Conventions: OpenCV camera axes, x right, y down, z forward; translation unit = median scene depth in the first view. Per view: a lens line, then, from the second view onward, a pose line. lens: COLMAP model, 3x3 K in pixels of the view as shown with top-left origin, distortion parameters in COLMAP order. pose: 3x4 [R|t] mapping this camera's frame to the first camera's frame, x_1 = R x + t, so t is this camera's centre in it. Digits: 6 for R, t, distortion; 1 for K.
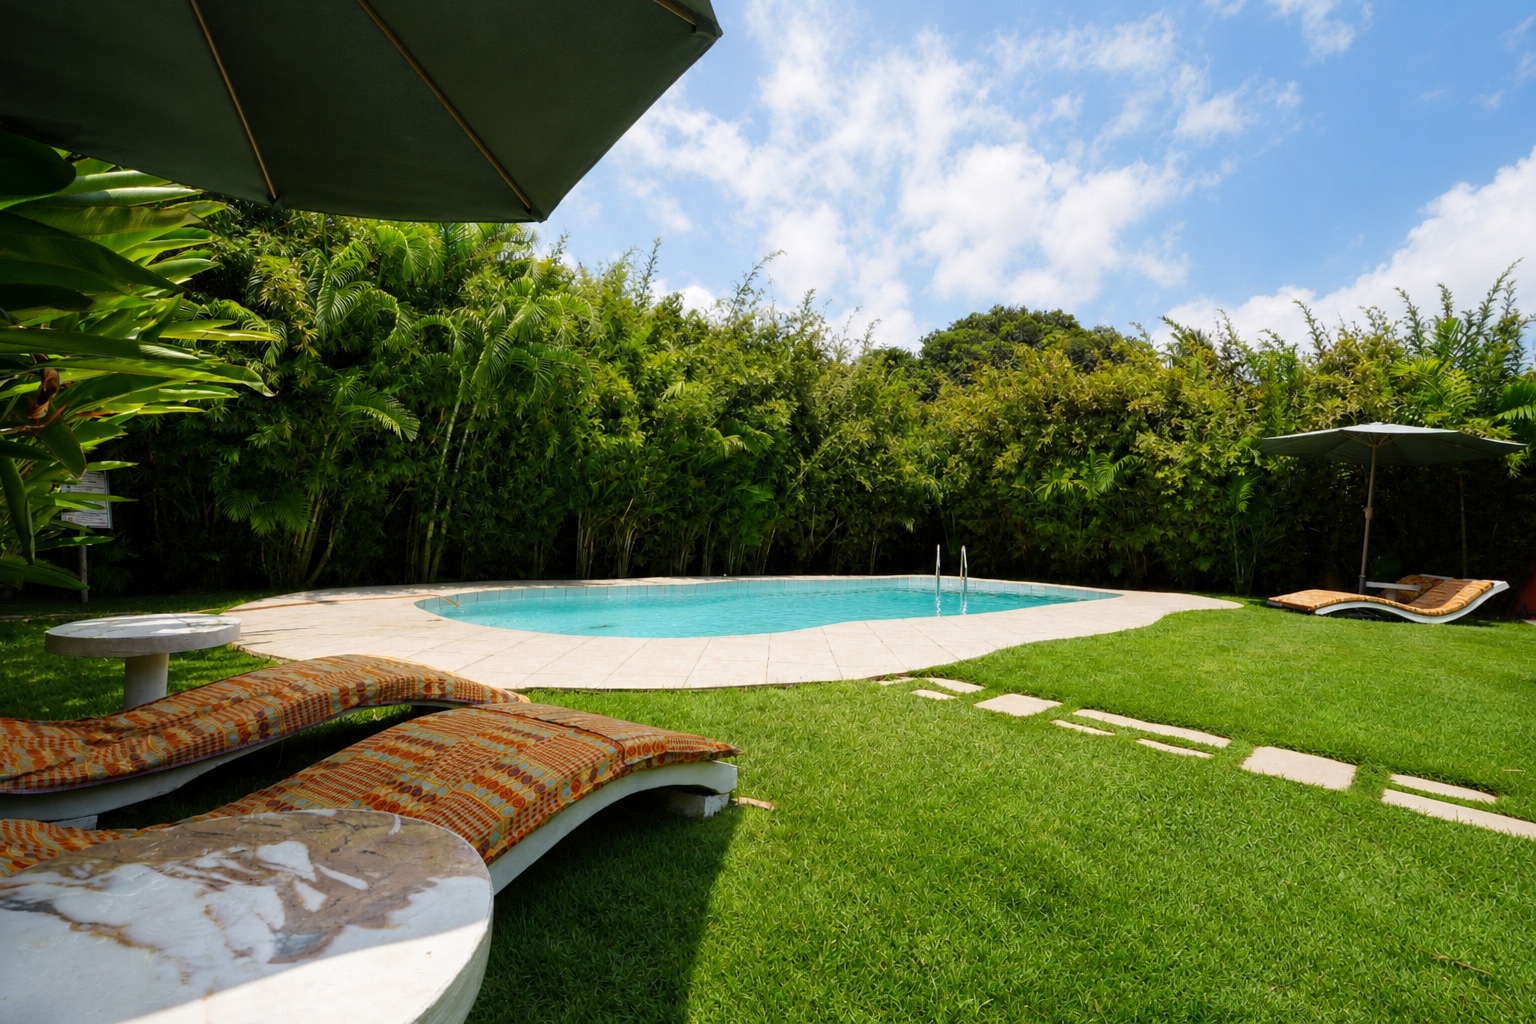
lens RADIAL K [[646.5, 0, 767.3], [0, 646.5, 508.4], [0, 0, 1]] dist [0.000629, -0.000435]
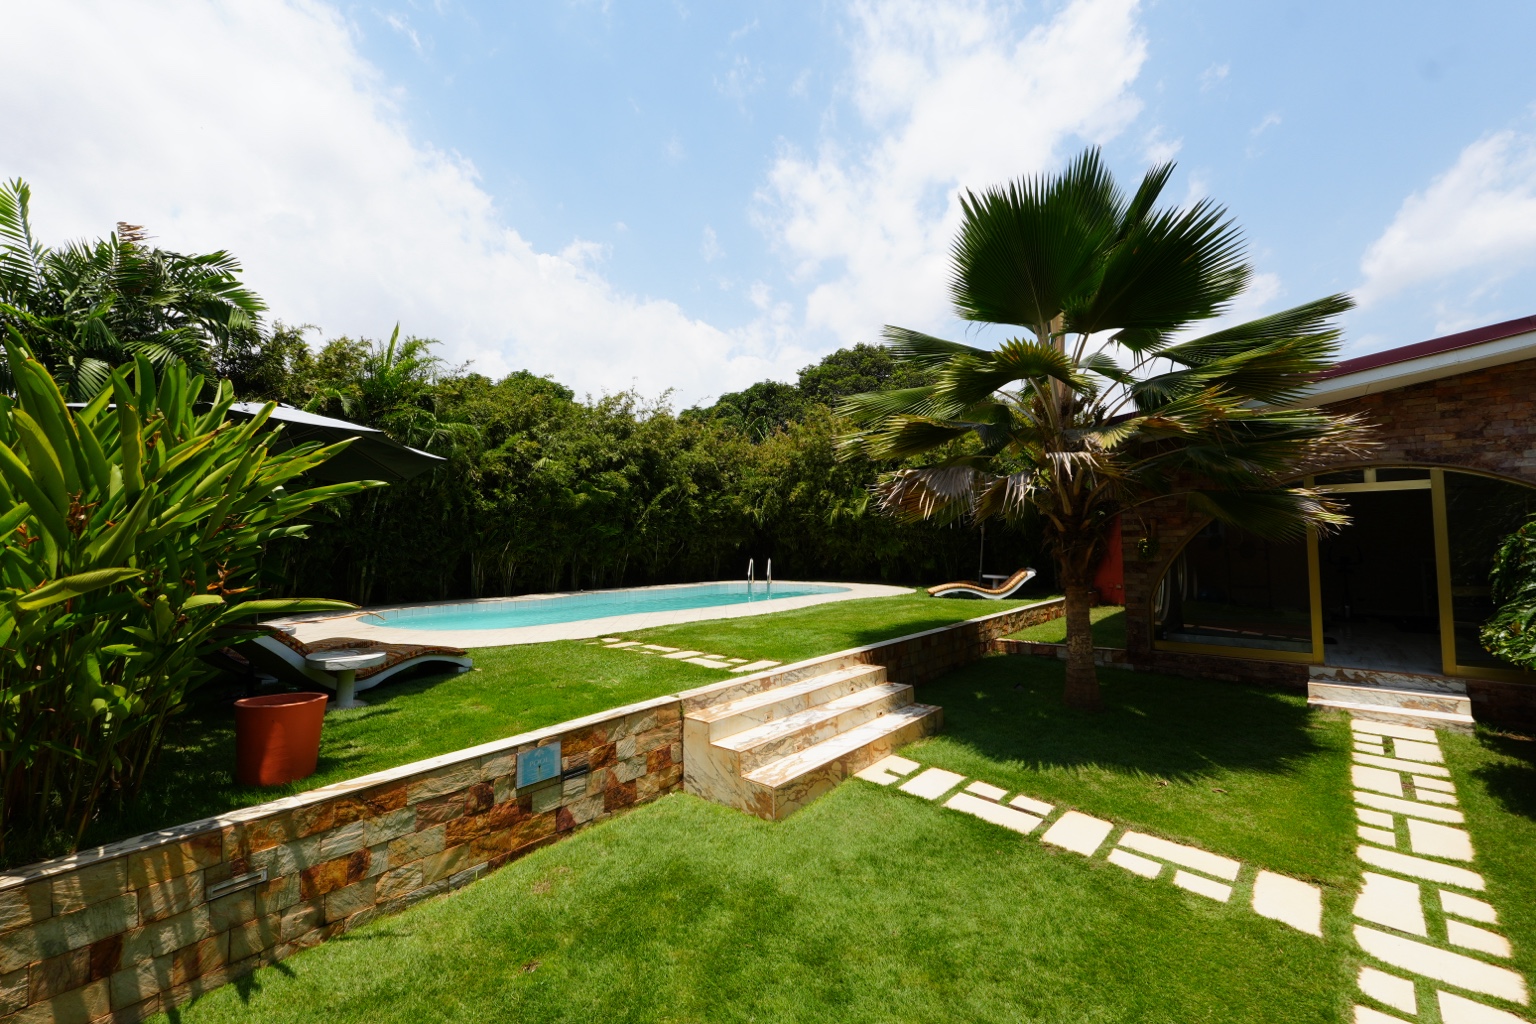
lens RADIAL K [[646.5, 0, 767.3], [0, 646.5, 508.4], [0, 0, 1]] dist [0.000629, -0.000435]
pose [[0.995396, -0.042131, 0.086088, 0.224499], [0.042542, 0.999090, -0.002943, -0.054704], [-0.085886, 0.006592, 0.996283, -0.448445]]
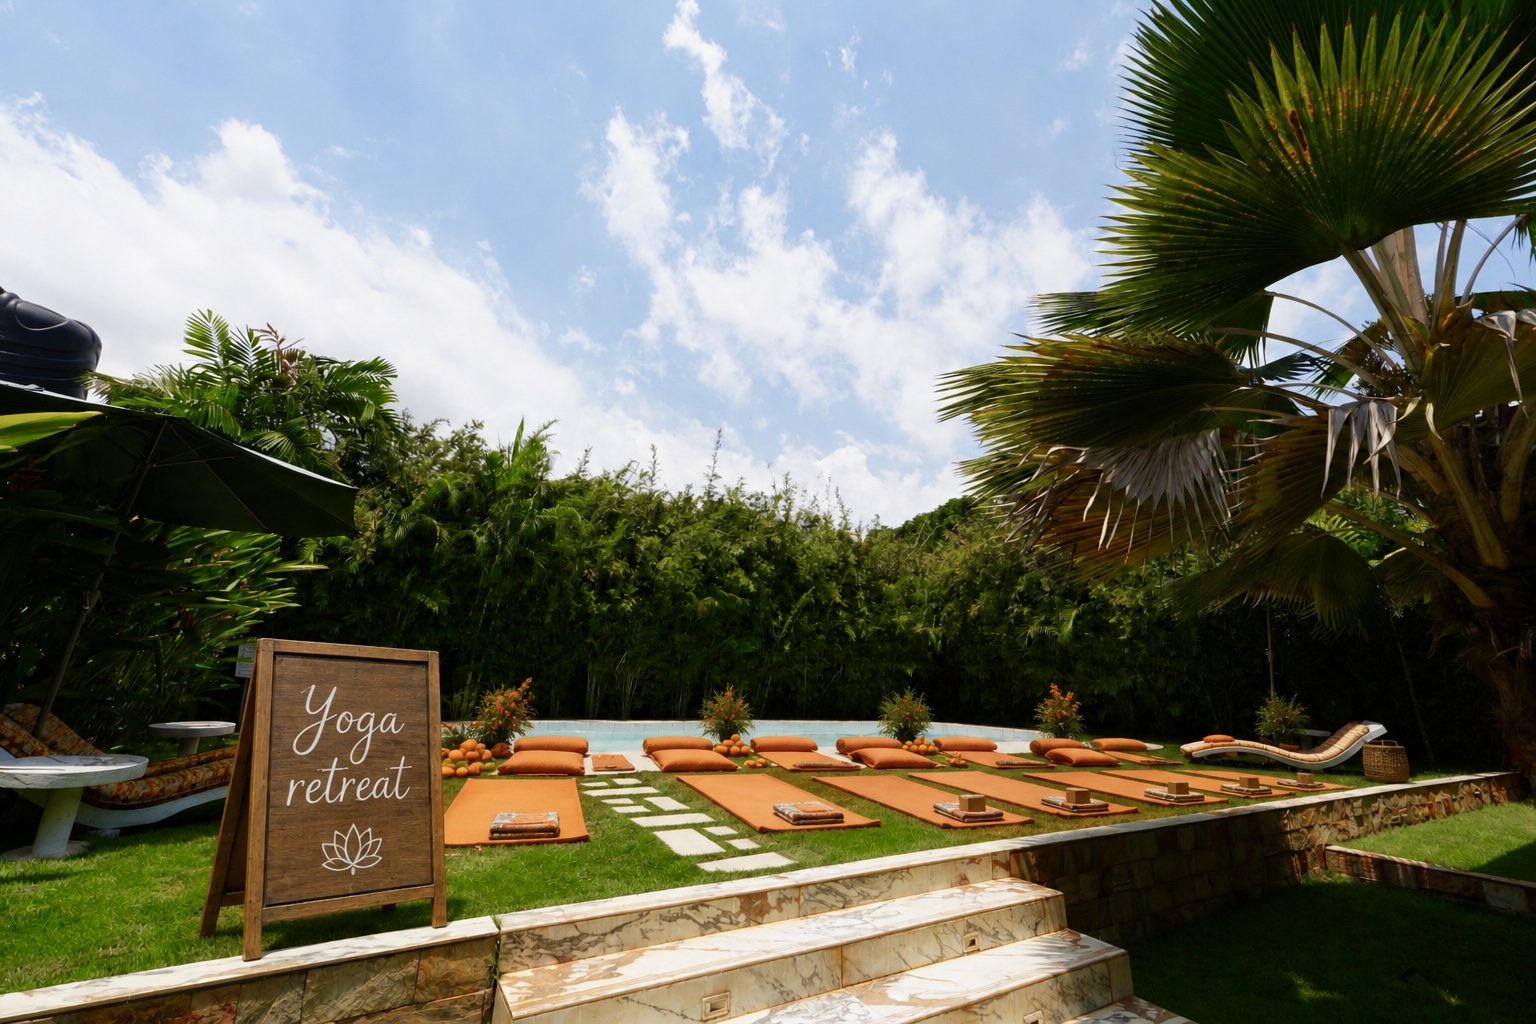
lens RADIAL K [[646.5, 0, 767.3], [0, 646.5, 508.4], [0, 0, 1]] dist [0.000629, -0.000435]
pose [[0.971691, -0.066237, -0.226781, 0.337313], [0.014802, 0.975077, -0.221371, -0.005026], [0.235792, 0.211747, 0.948454, -0.175611]]
